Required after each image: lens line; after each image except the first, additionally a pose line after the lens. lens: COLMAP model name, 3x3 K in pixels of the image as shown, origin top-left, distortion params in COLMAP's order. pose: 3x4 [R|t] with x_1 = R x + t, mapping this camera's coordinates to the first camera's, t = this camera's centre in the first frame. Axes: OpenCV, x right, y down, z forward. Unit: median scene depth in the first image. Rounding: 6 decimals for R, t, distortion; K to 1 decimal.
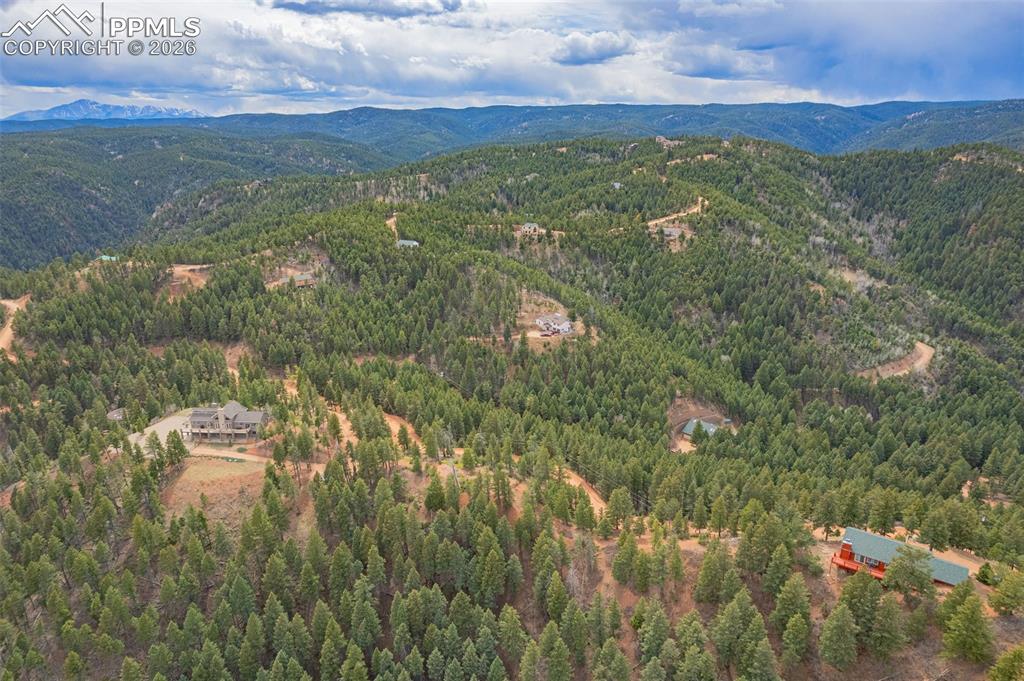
lens RADIAL K [[668.1, 0, 507.4], [0, 668.1, 354.4], [0, 0, 1]] dist [-0.080584, 0.086497]
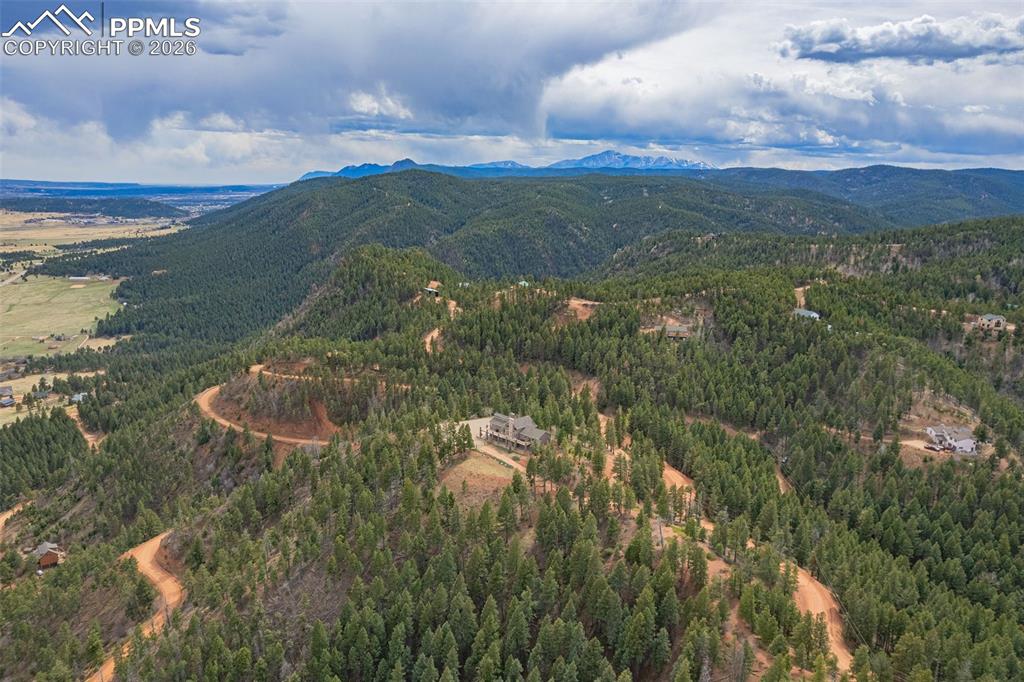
lens RADIAL K [[713.7, 0, 490.5], [0, 713.7, 369.4], [0, 0, 1]] dist [-0.060796, 0.065361]
pose [[0.761756, 0.198384, -0.616743, 0.137519], [-0.242690, 0.970026, 0.012269, -0.002425], [0.600691, 0.140331, 0.787069, 0.005820]]
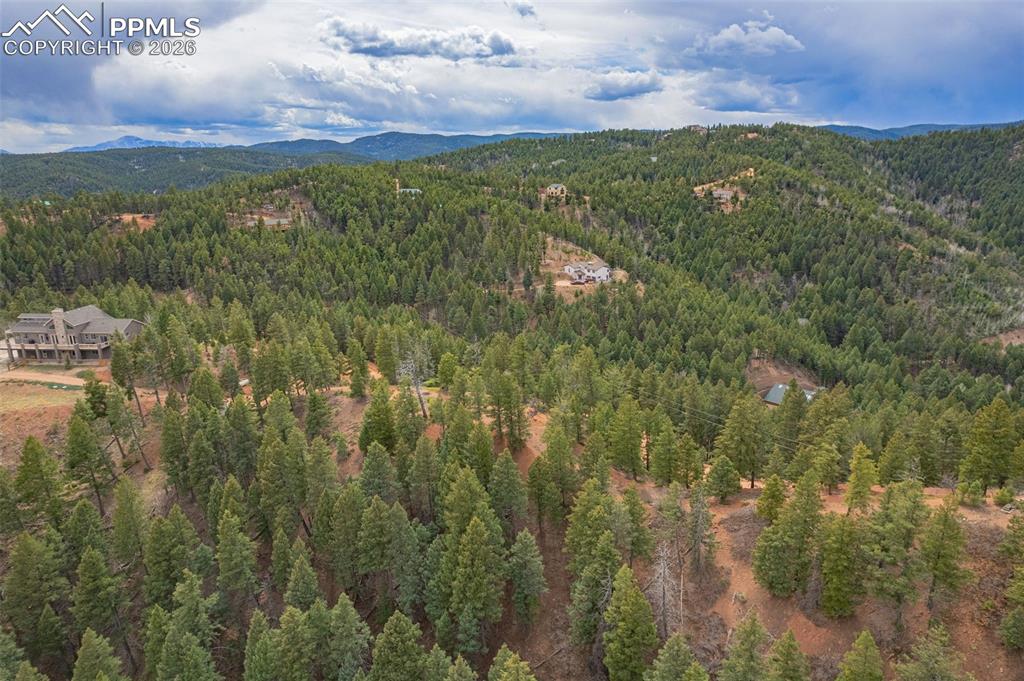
lens RADIAL K [[656.3, 0, 512.7], [0, 656.3, 357.0], [0, 0, 1]] dist [-0.078080, 0.084394]
pose [[0.999466, -0.000695, -0.032660, 0.005937], [-0.000561, 0.999262, -0.038409, 0.076144], [0.032662, 0.038407, 0.998728, 0.210474]]
